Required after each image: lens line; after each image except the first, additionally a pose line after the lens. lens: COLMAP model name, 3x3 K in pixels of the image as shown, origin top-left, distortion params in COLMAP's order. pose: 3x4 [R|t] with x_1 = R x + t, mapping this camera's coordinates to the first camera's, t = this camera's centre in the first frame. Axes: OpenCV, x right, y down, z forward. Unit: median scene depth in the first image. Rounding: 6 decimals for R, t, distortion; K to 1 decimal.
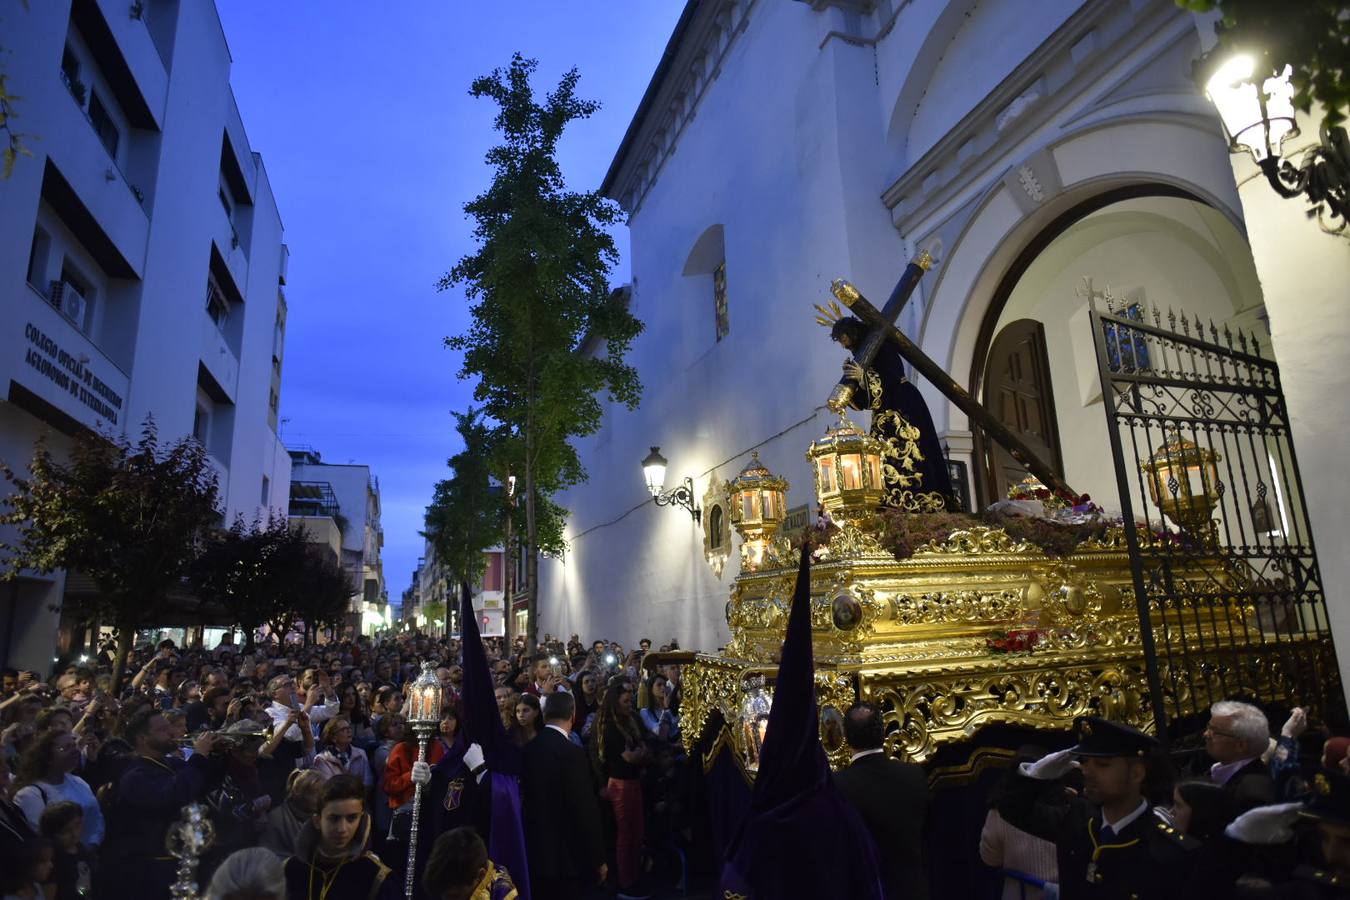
lens RADIAL K [[781.8, 0, 682.1], [0, 781.8, 447.2], [0, 0, 1]] dist [-0.038108, 0.012977]
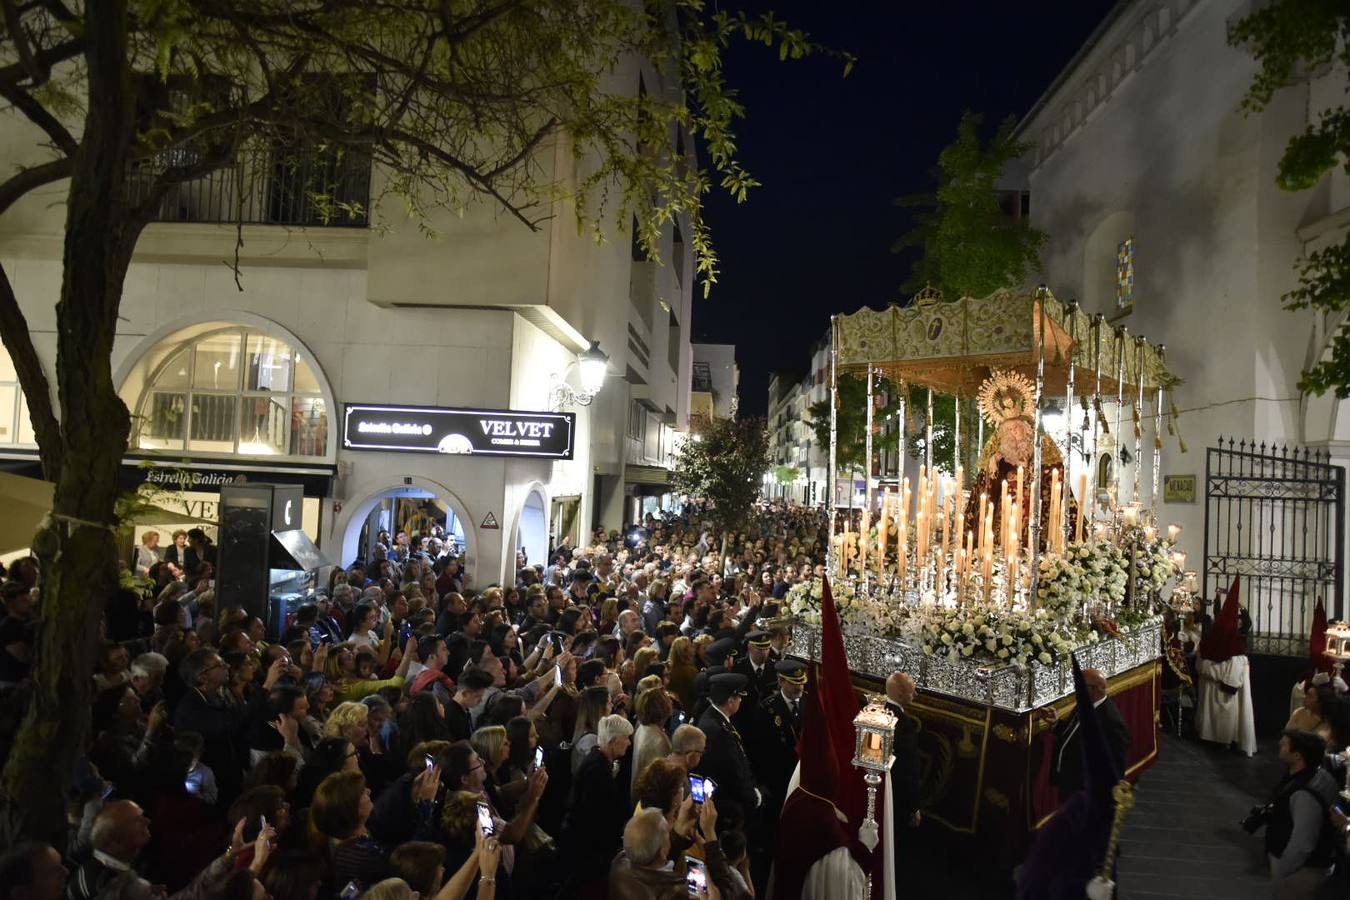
lens RADIAL K [[781.8, 0, 677.2], [0, 781.8, 451.2], [0, 0, 1]] dist [-0.038108, 0.012977]
pose [[0.913554, 0.065486, -0.401411, -0.110223], [0.010134, 0.982981, 0.183427, -0.207561], [0.406591, -0.171639, 0.897343, -0.469389]]
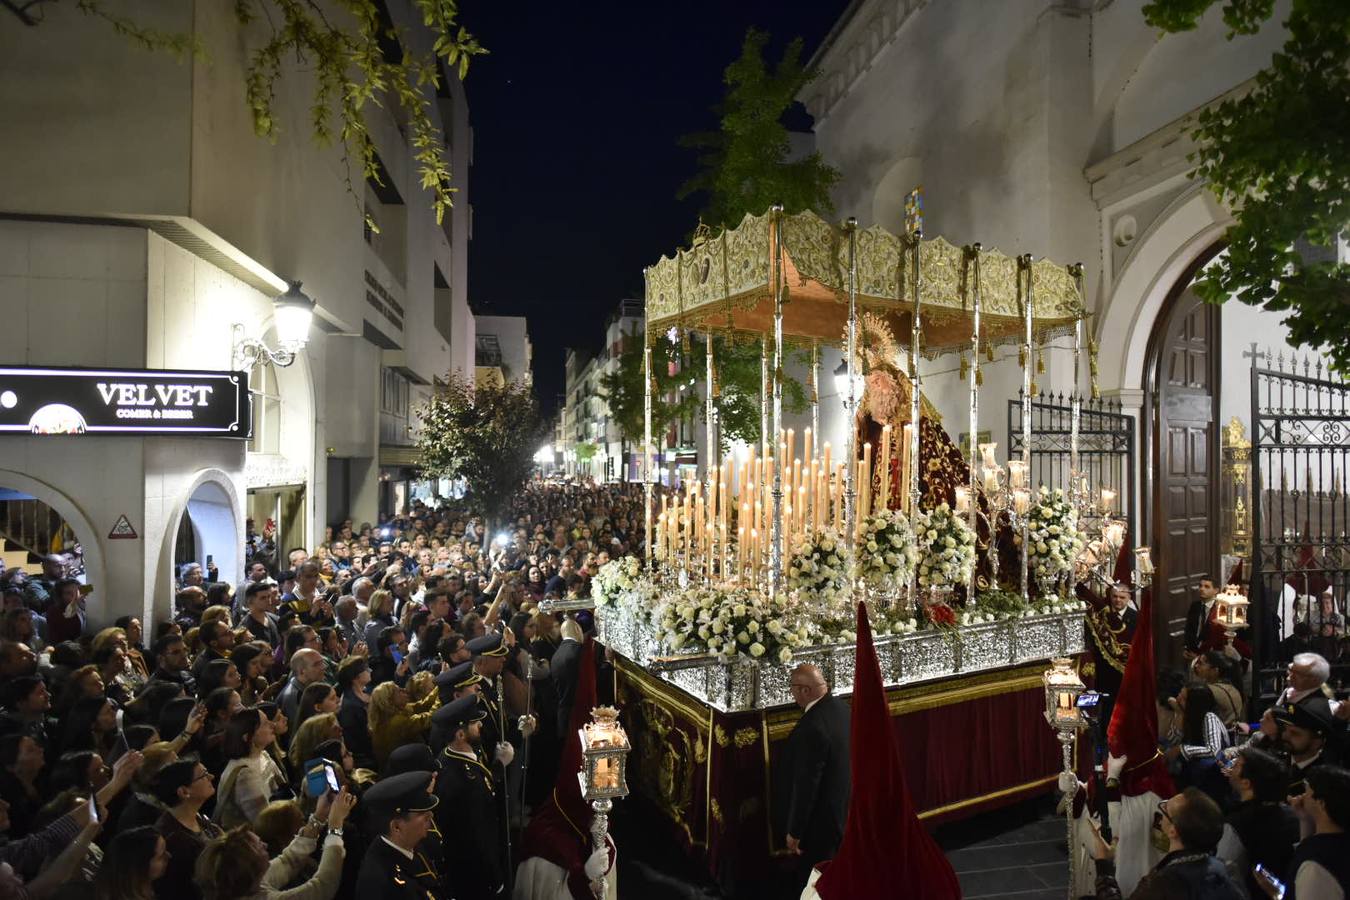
lens RADIAL K [[781.8, 0, 682.2], [0, 781.8, 451.2], [0, 0, 1]] dist [-0.038108, 0.012977]
pose [[0.987373, 0.038748, -0.153600, -0.125721], [-0.005333, 0.977204, 0.212236, -0.153239], [0.158322, -0.208737, 0.965072, -0.249401]]
